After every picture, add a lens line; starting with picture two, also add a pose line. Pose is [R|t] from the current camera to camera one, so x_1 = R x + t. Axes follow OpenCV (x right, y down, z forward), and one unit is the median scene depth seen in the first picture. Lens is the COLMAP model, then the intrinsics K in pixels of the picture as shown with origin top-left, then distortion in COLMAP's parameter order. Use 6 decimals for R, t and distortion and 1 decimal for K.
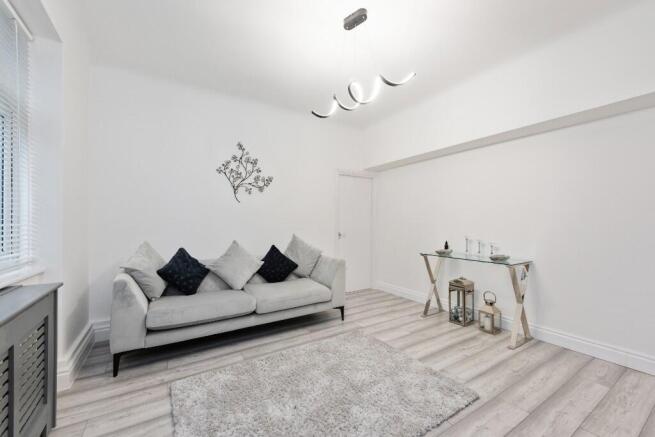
lens RADIAL K [[262.2, 0, 324.9], [0, 262.2, 221.8], [0, 0, 1]] dist [-0.001759, -0.000123]
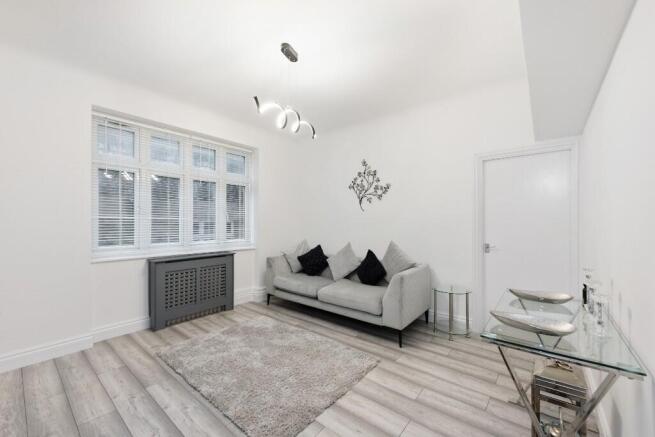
lens RADIAL K [[262.2, 0, 324.9], [0, 262.2, 221.8], [0, 0, 1]] dist [-0.001759, -0.000123]
pose [[0.301856, -0.012062, -0.953277, 0.789440], [-0.001127, 0.999915, -0.013009, -0.010800], [0.953353, 0.005001, 0.301817, 0.516216]]
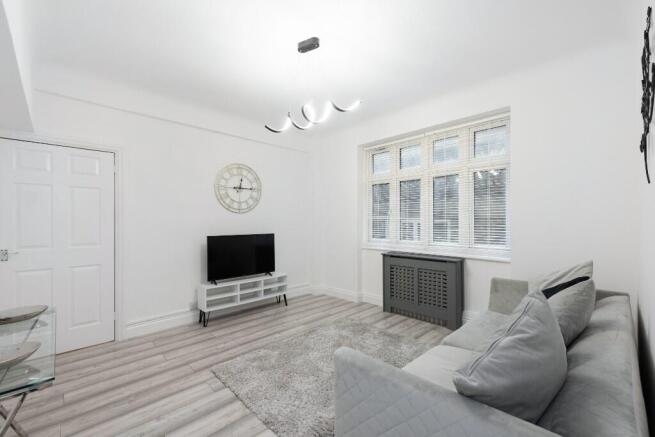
lens RADIAL K [[271.5, 0, 329.4], [0, 271.5, 223.2], [0, 0, 1]] dist [0.021398, 0.000010]
pose [[-0.979713, -0.005098, -0.200341, 0.174506], [-0.006387, 0.999963, 0.005786, -0.020391], [0.200304, 0.006948, -0.979709, 1.345852]]
